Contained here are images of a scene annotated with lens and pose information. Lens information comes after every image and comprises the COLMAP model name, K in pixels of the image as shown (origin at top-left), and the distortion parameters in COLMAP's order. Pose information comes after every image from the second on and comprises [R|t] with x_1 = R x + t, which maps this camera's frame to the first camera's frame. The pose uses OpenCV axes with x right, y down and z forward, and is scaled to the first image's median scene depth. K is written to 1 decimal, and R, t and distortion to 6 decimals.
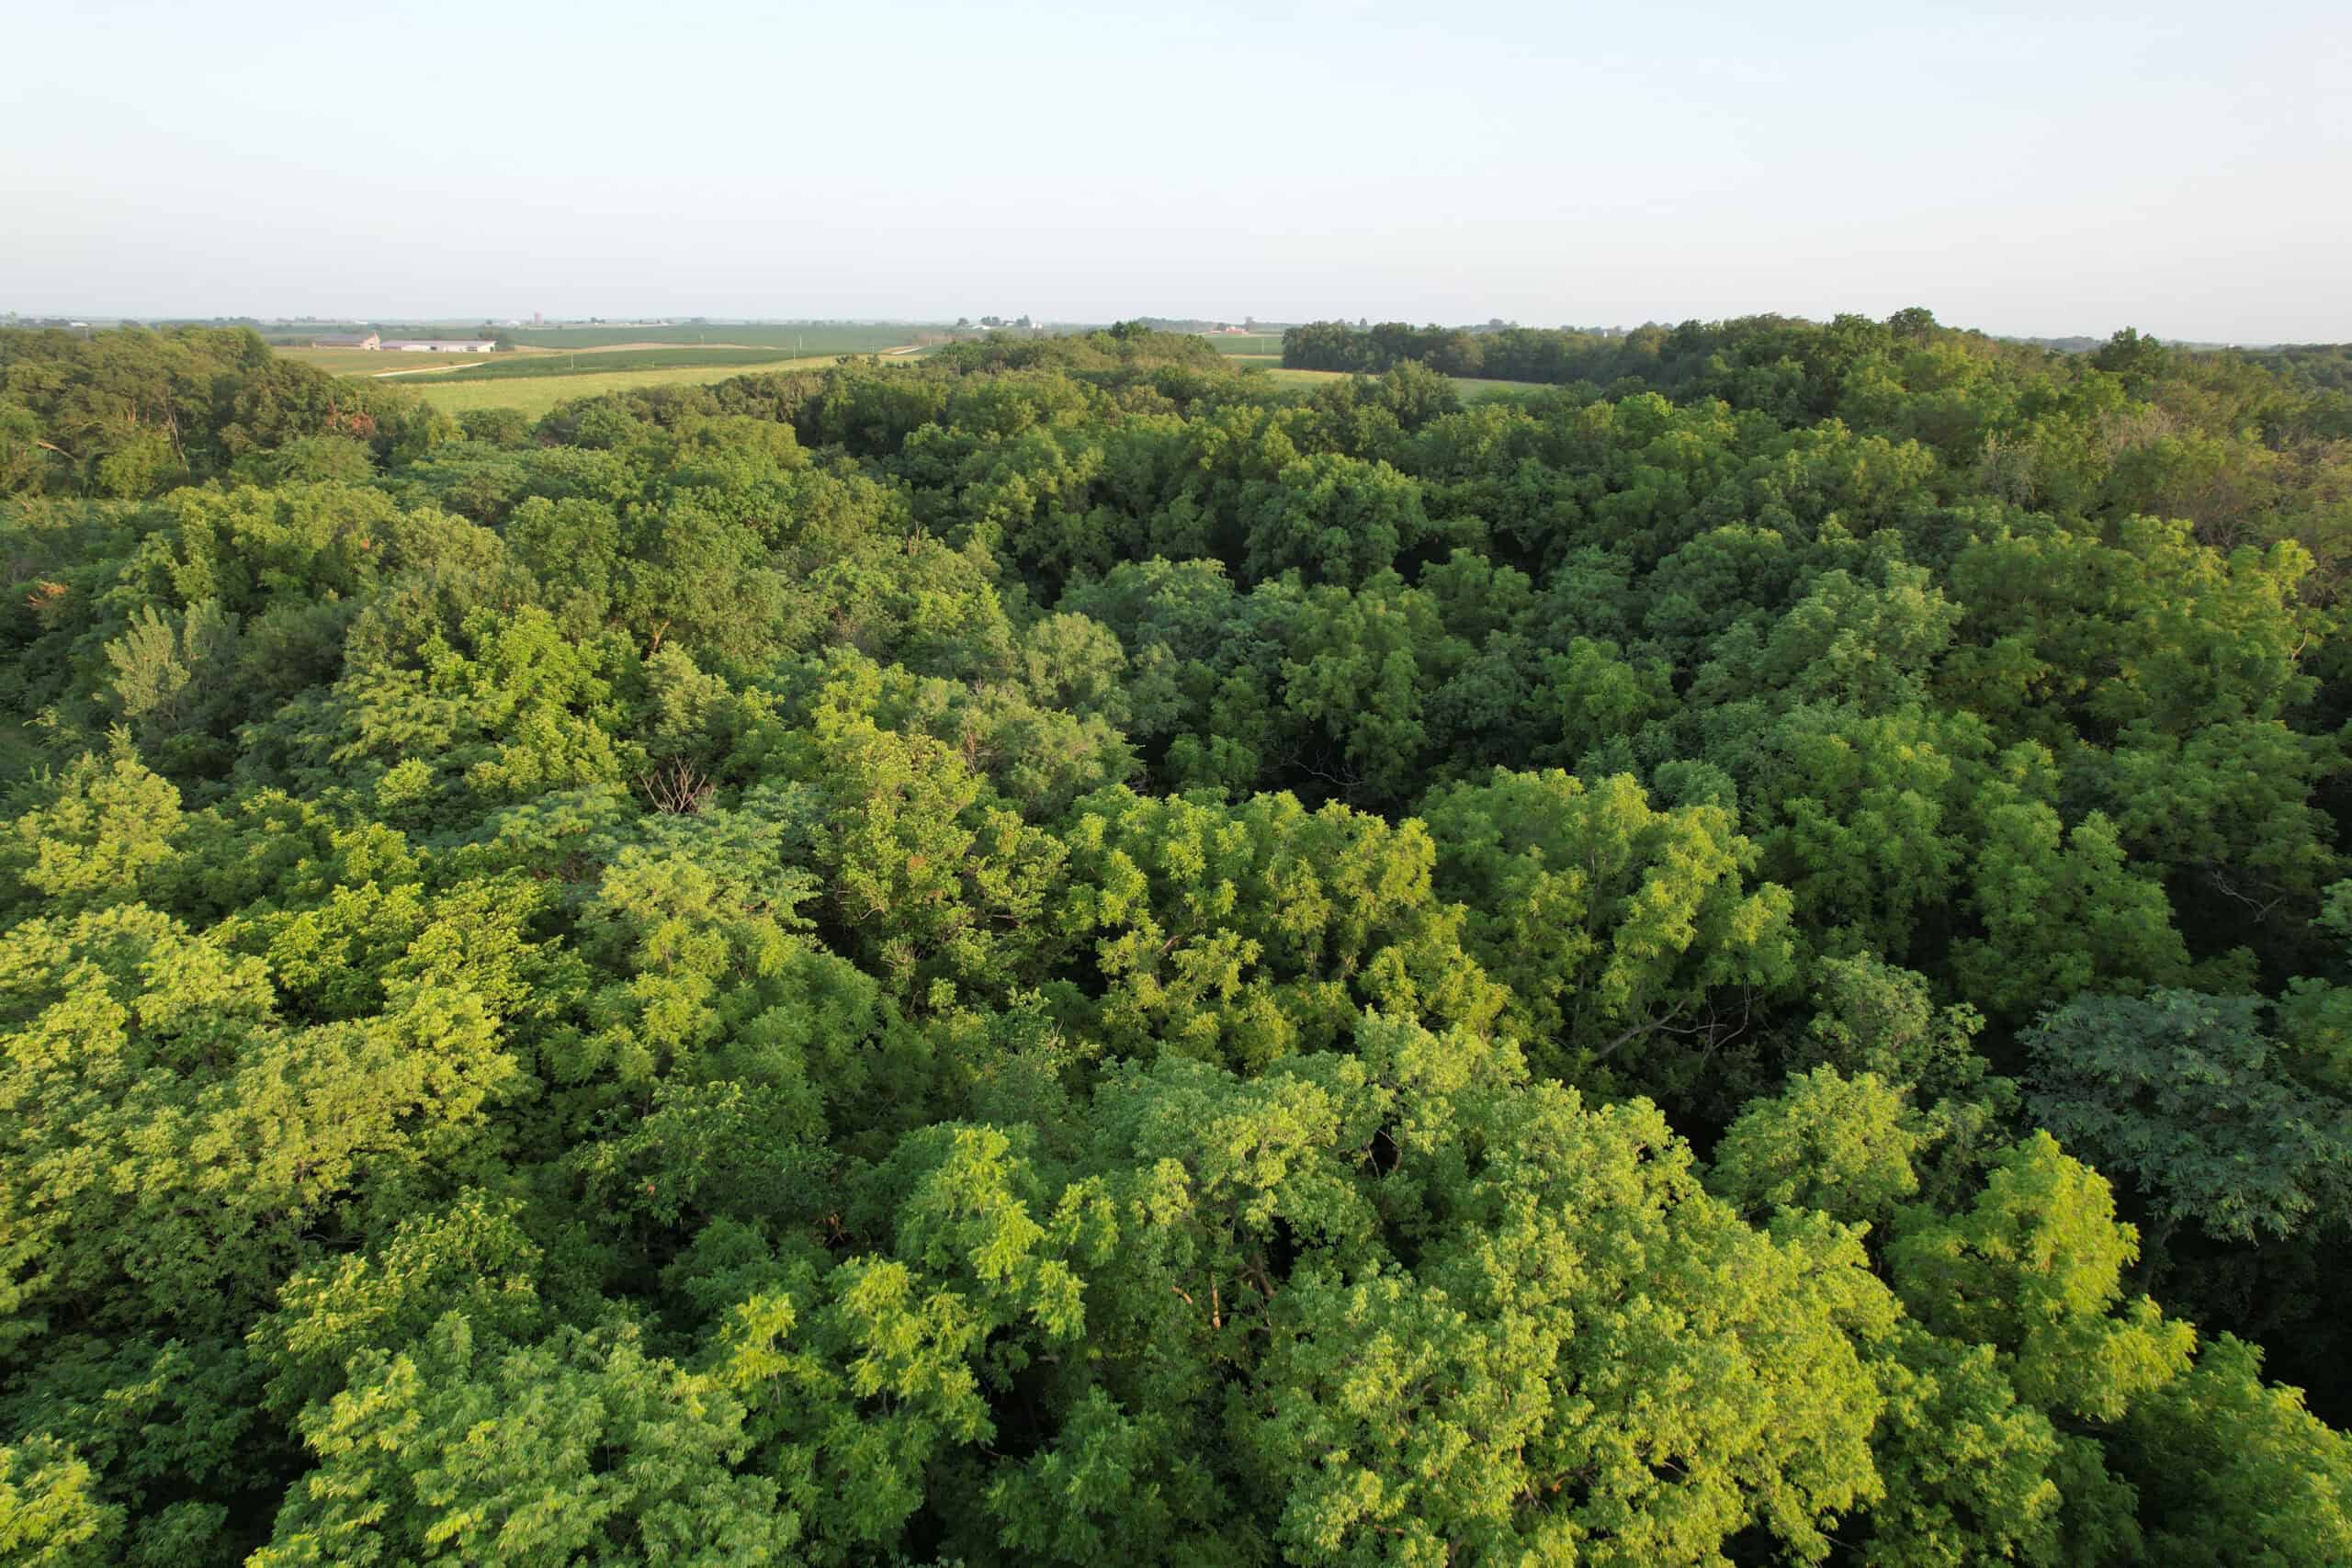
lens RADIAL K [[1525.4, 0, 1183.1], [0, 1525.4, 785.2], [0, 0, 1]] dist [-0.077300, 0.085007]
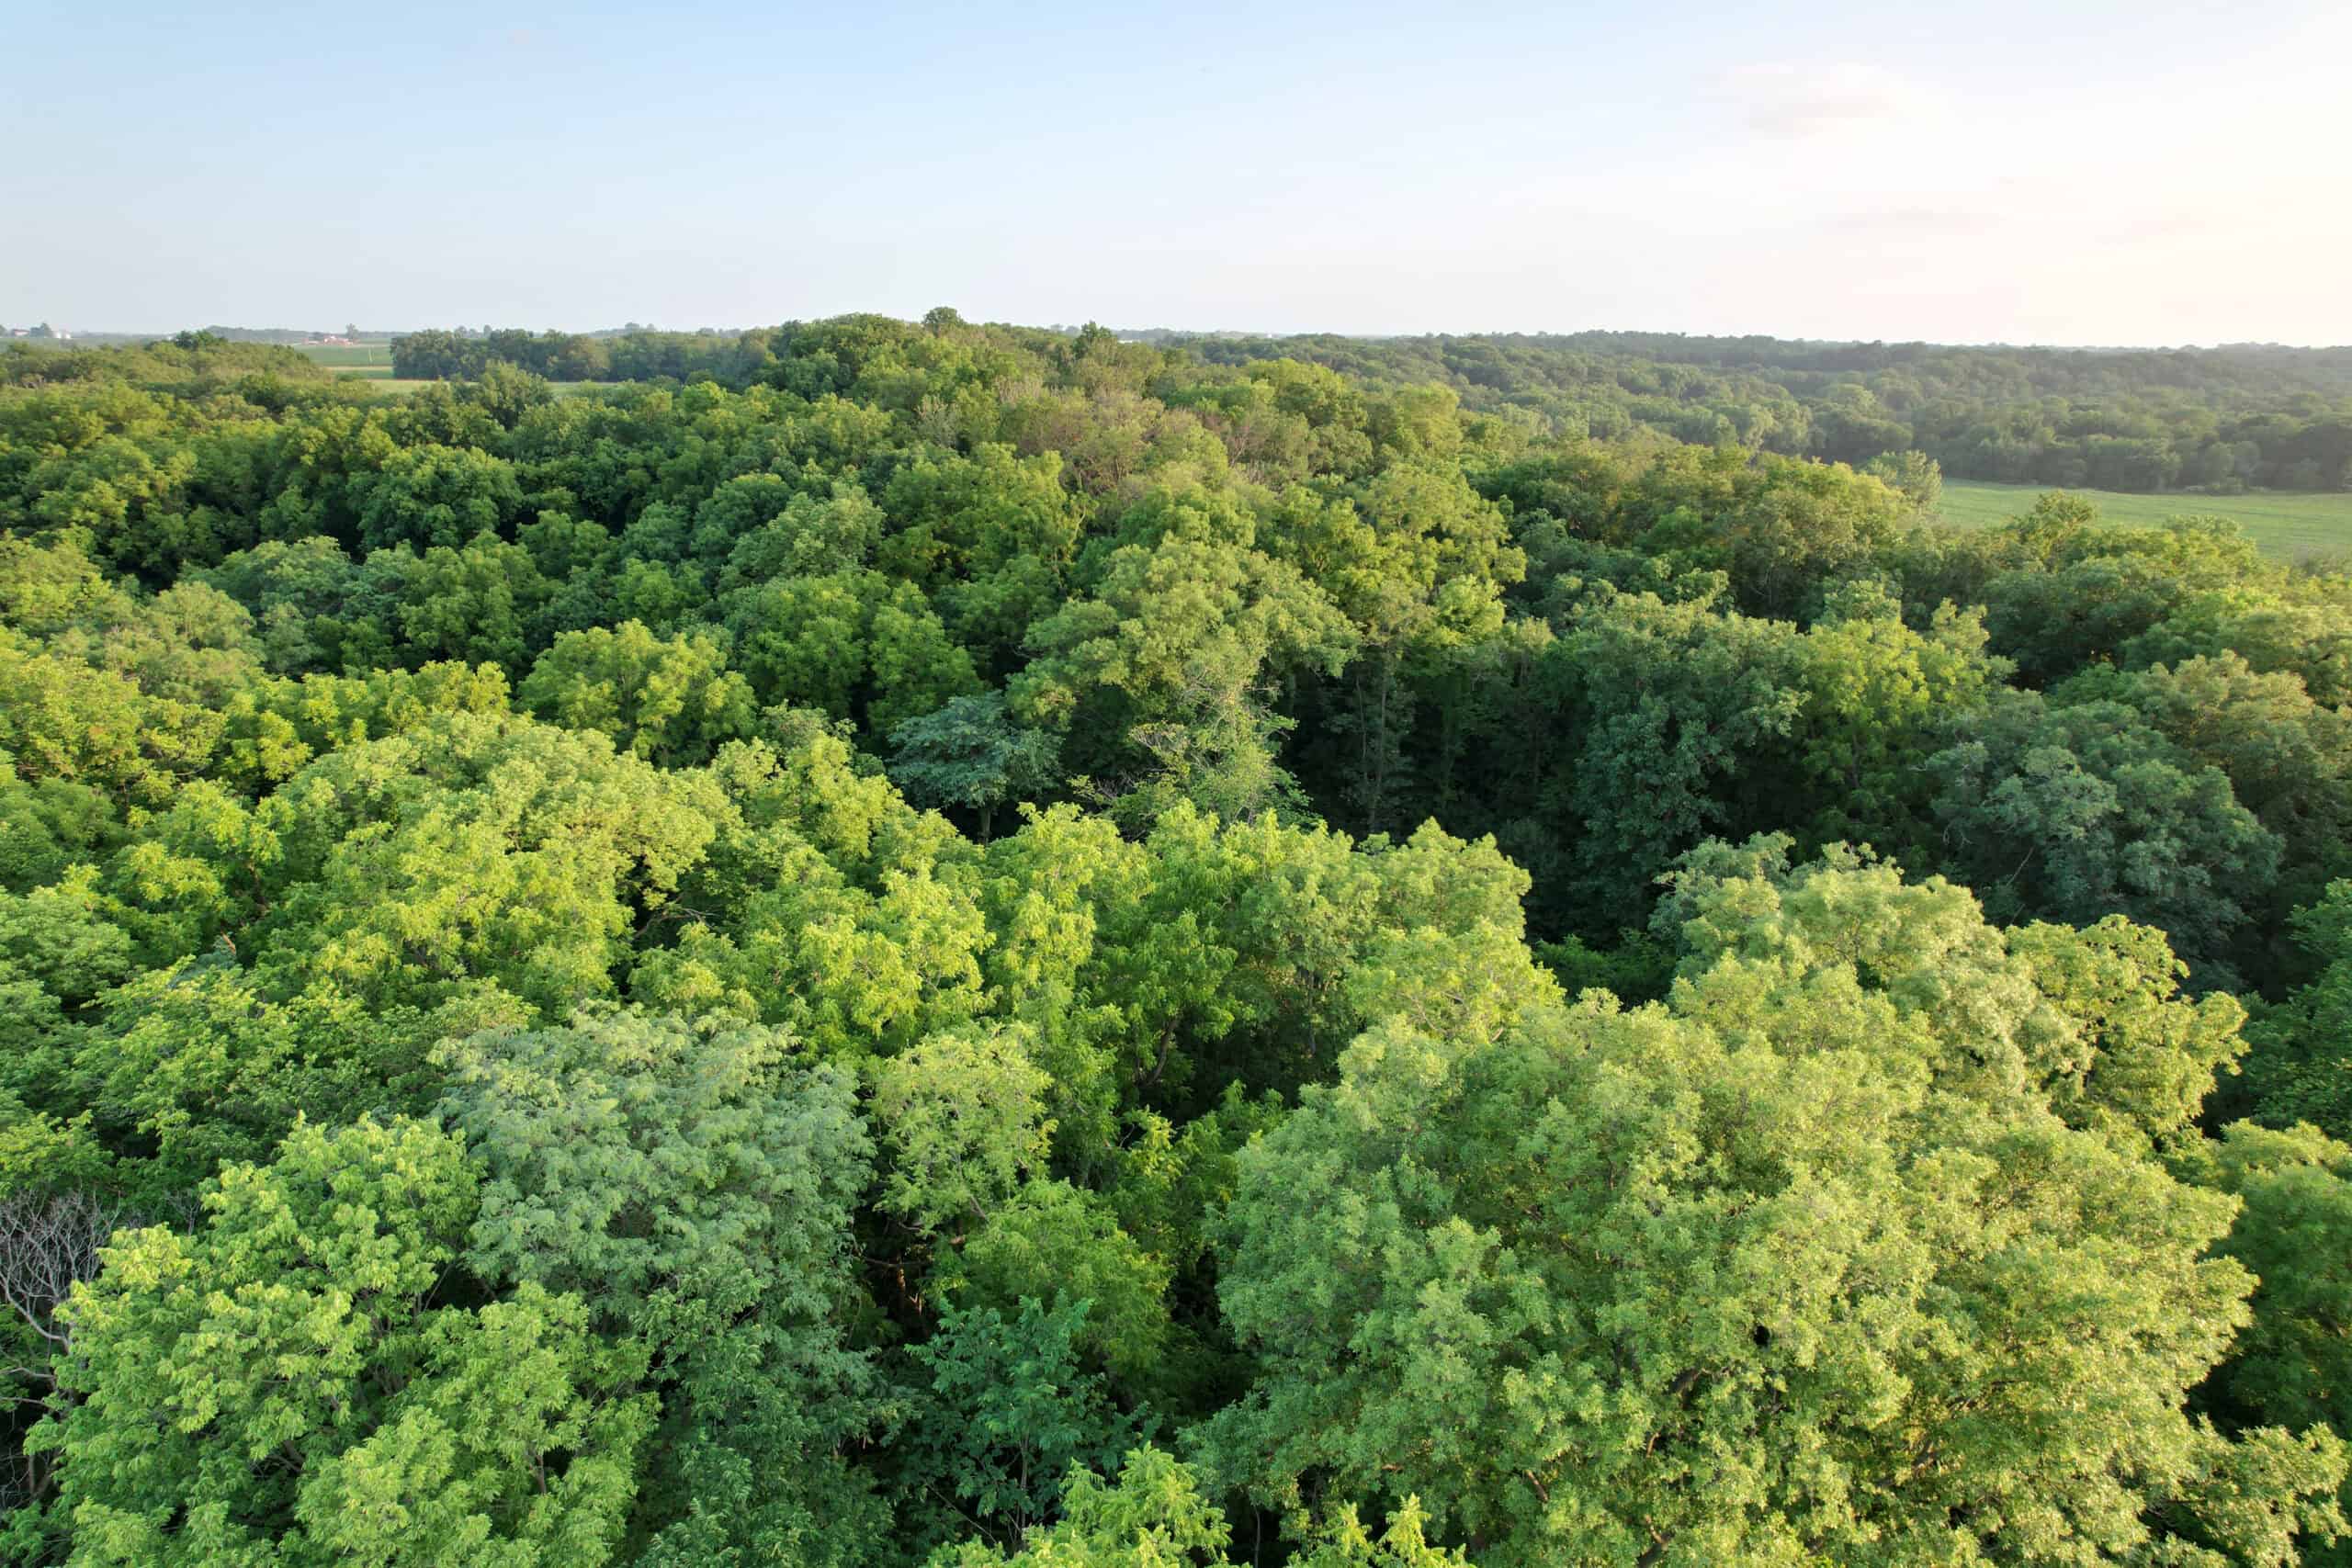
lens RADIAL K [[1525.4, 0, 1183.1], [0, 1525.4, 785.2], [0, 0, 1]] dist [-0.077300, 0.085007]
pose [[0.863196, -0.151980, 0.481450, 0.004197], [0.152391, 0.987569, 0.038525, 0.086600], [-0.481320, 0.040114, 0.875626, -0.283189]]
